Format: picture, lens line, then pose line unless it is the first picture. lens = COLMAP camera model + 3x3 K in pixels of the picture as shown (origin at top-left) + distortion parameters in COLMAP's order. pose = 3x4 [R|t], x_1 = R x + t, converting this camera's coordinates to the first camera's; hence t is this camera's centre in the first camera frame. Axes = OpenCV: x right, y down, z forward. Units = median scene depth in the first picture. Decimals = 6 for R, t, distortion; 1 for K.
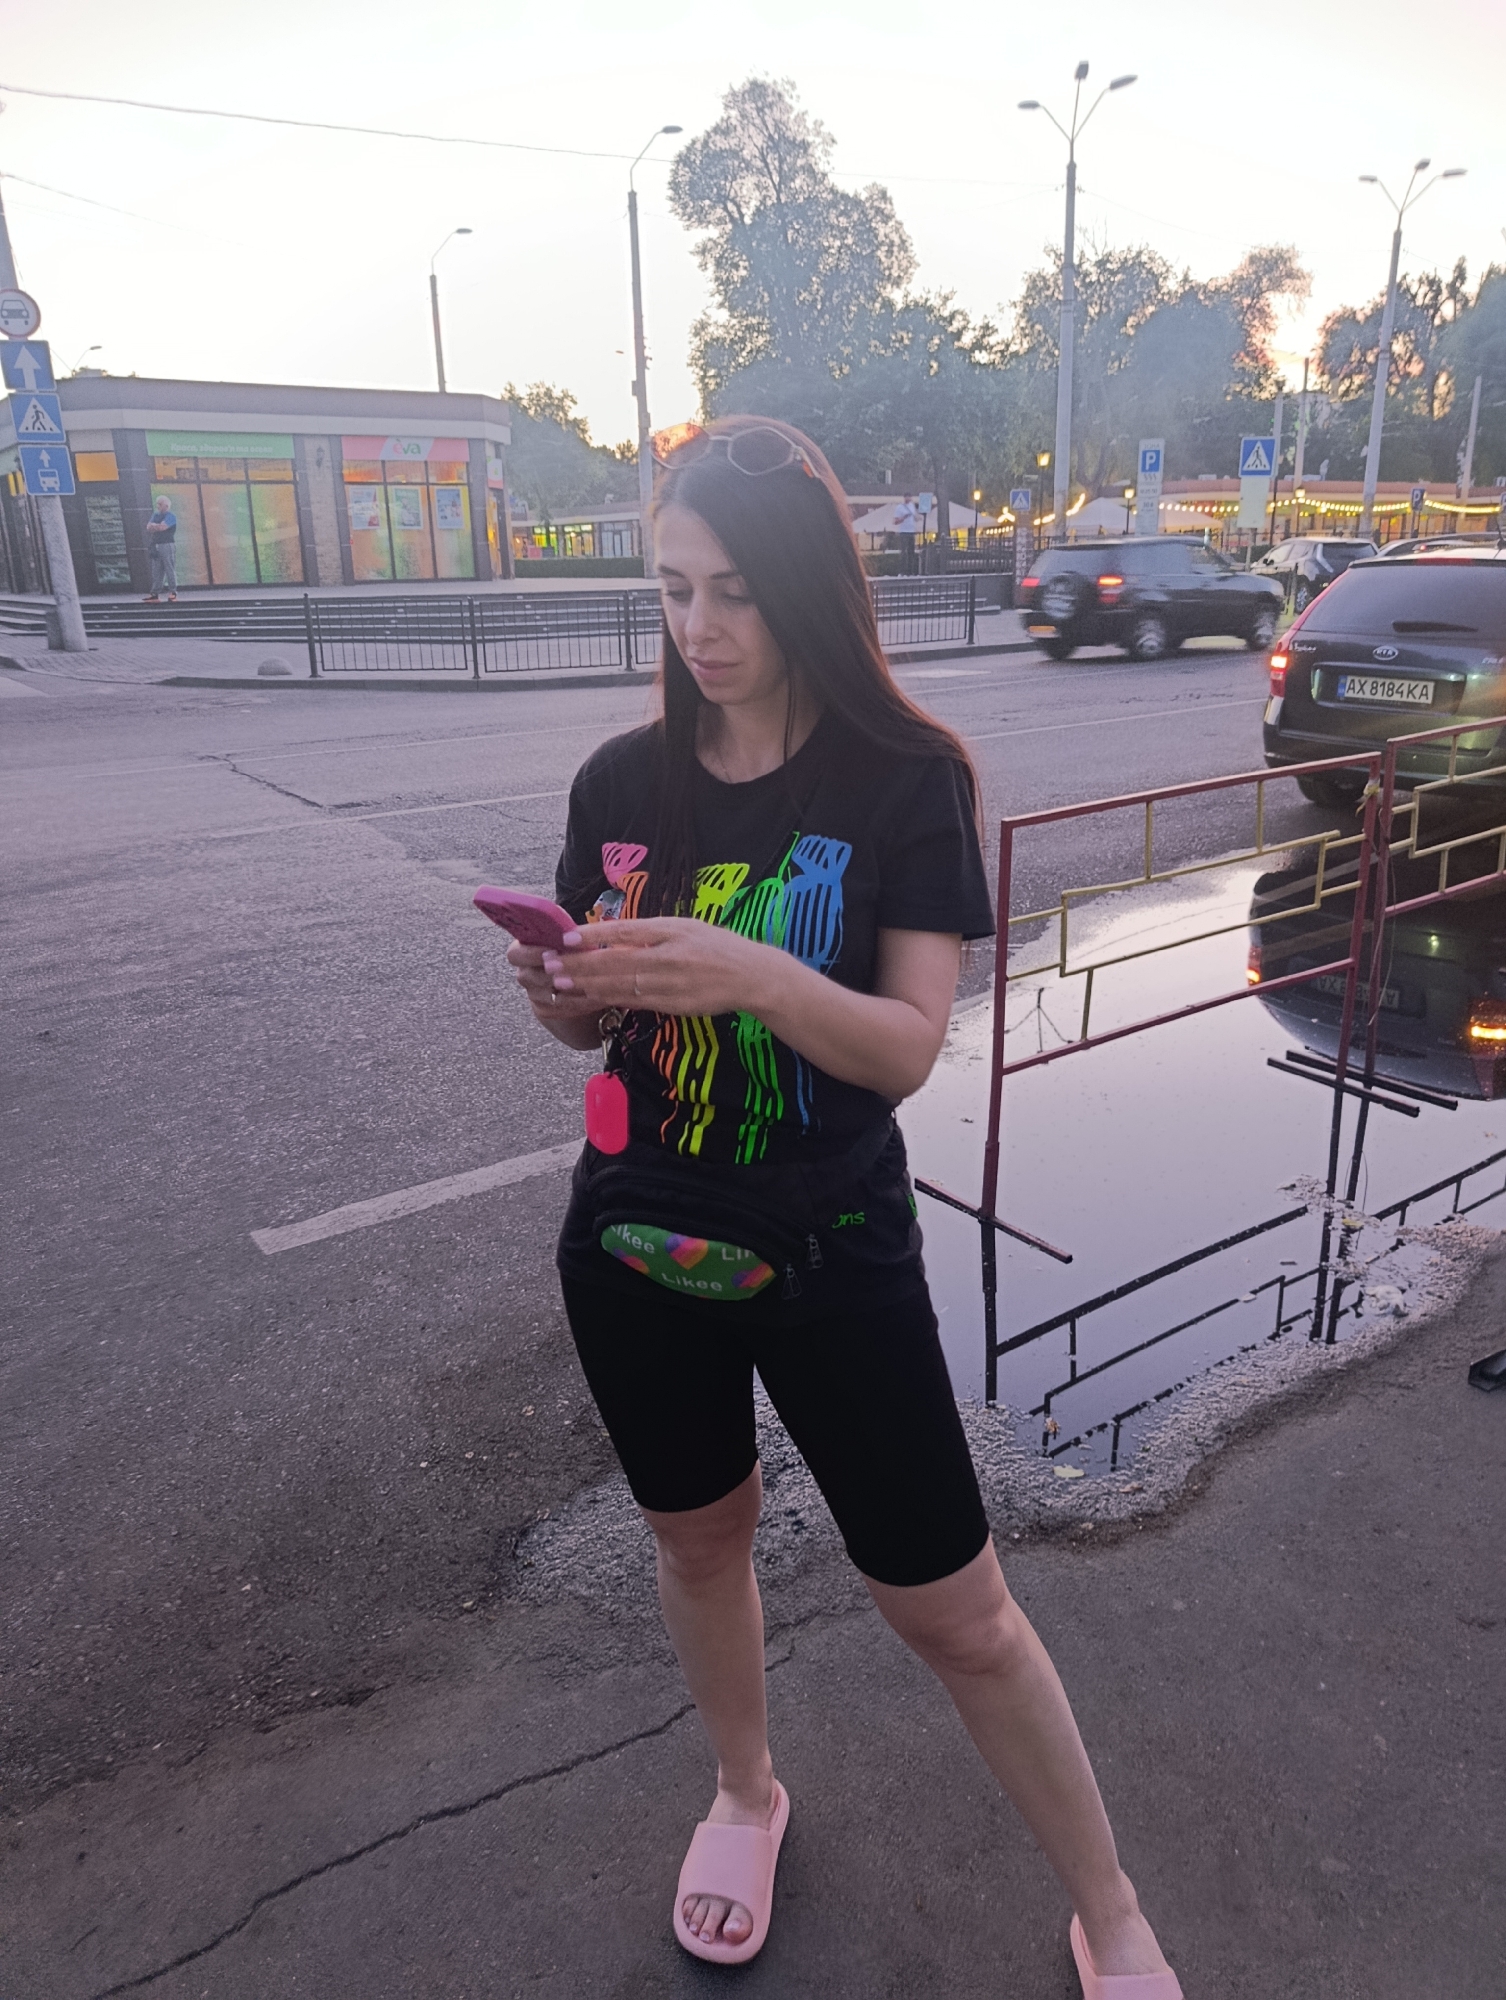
lens RADIAL K [[1410.7, 0, 763.5], [0, 1410.7, 957.9], [0, 0, 1]] dist [-0.001649, 0.000527]
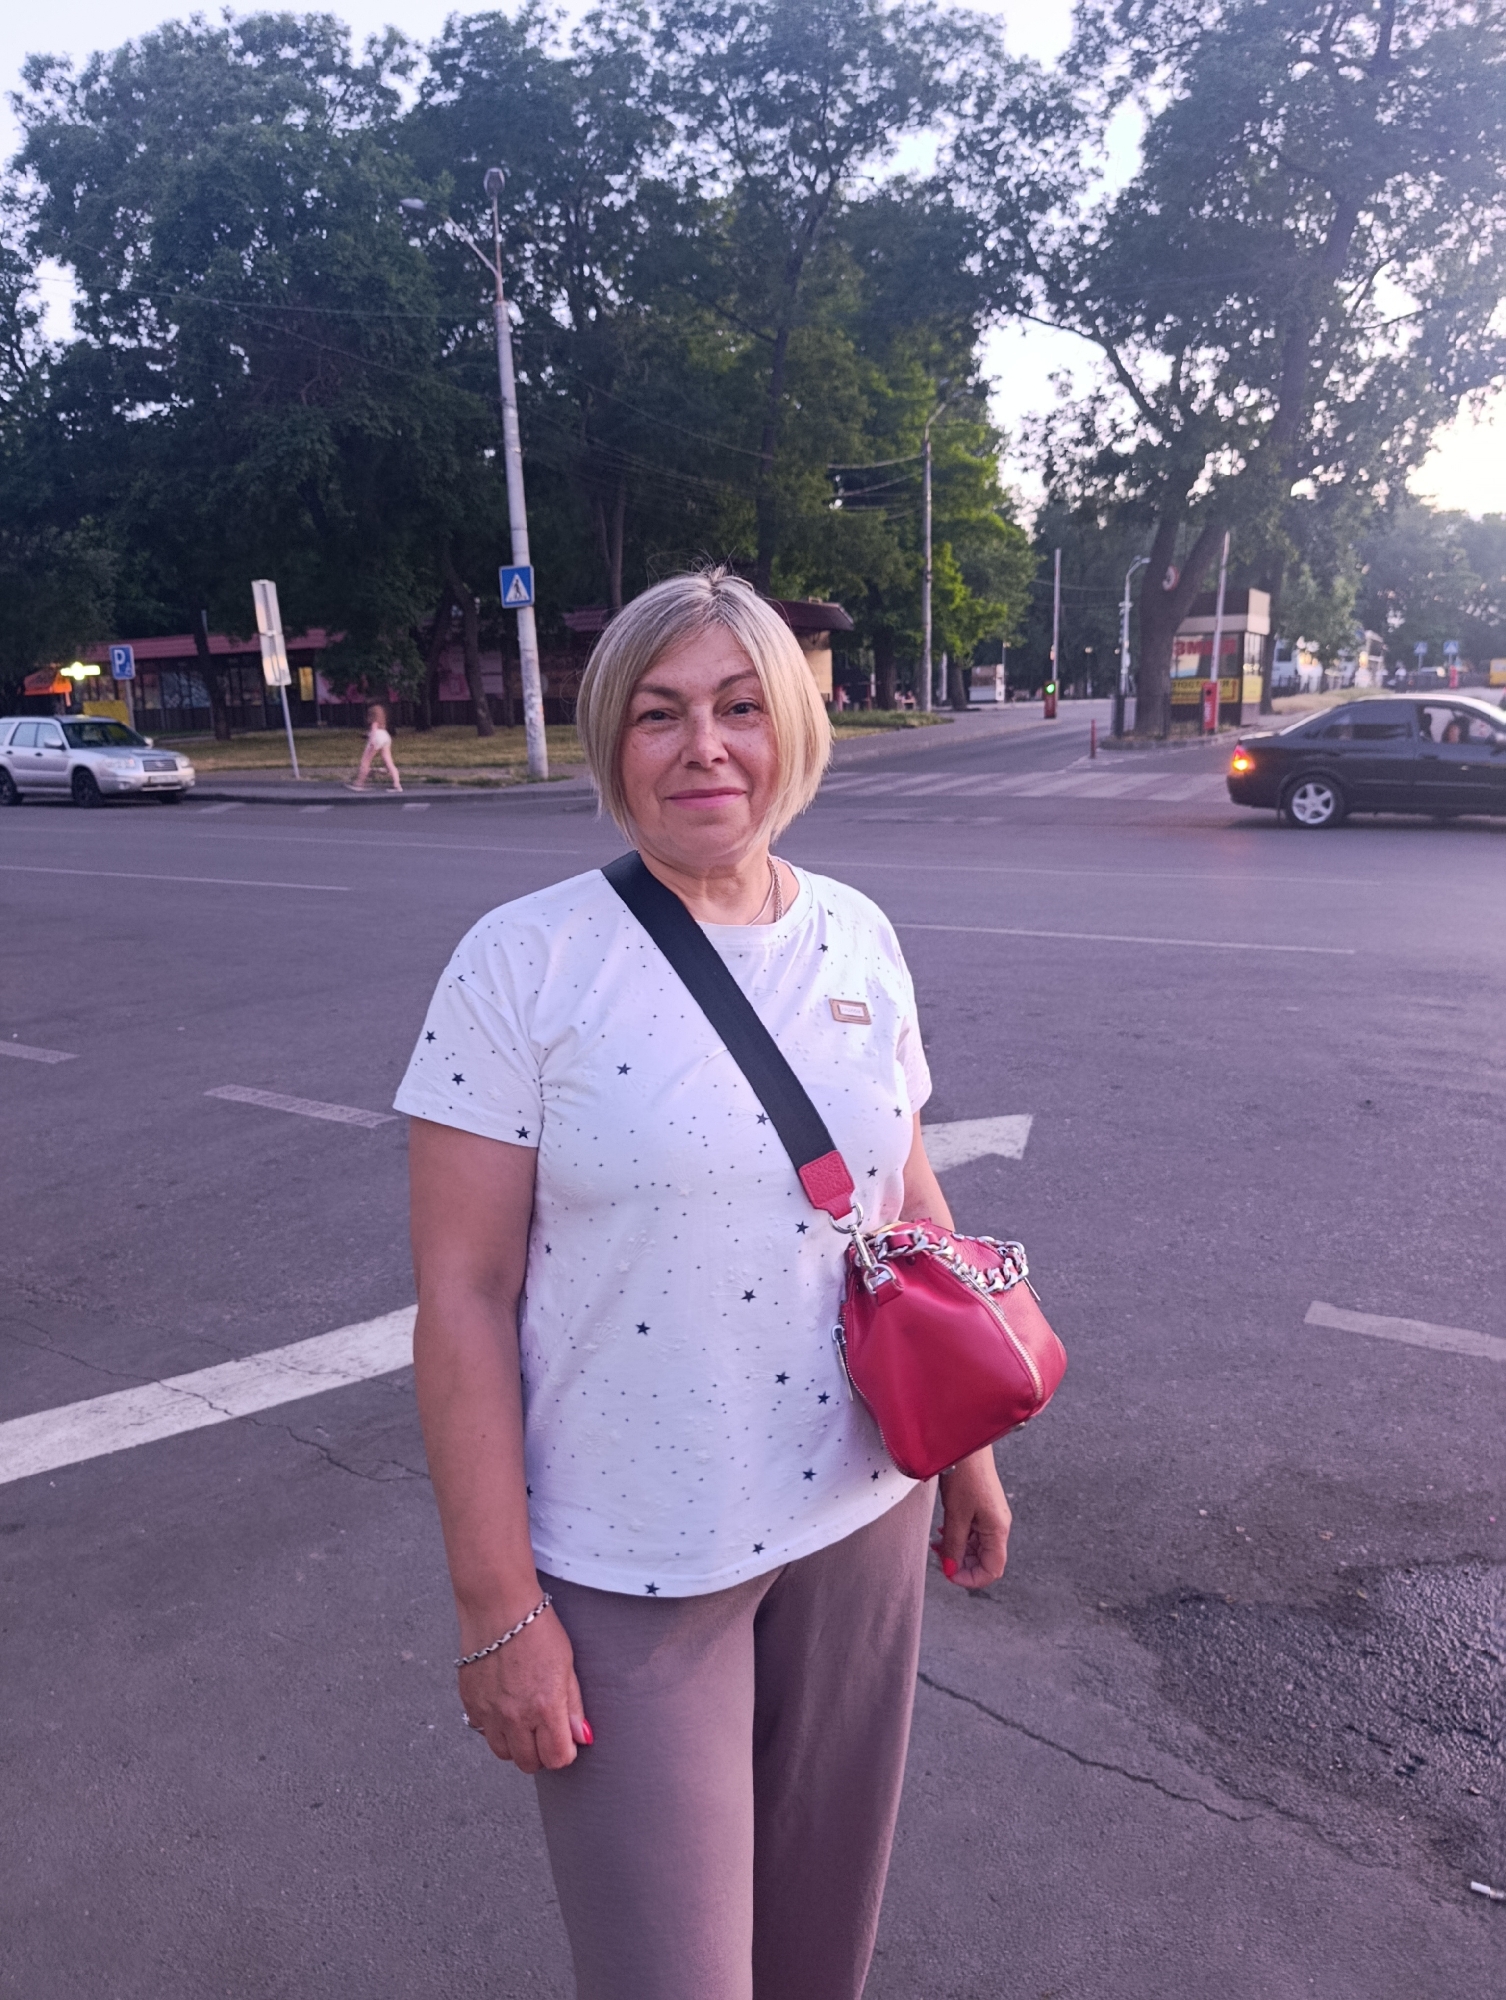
lens RADIAL K [[1410.7, 0, 763.5], [0, 1410.7, 957.9], [0, 0, 1]] dist [-0.001649, 0.000527]
pose [[0.397071, 0.177473, -0.900465, 0.624546], [-0.238246, 0.967424, 0.085613, -0.084047], [0.886326, 0.180537, 0.426418, 0.170743]]
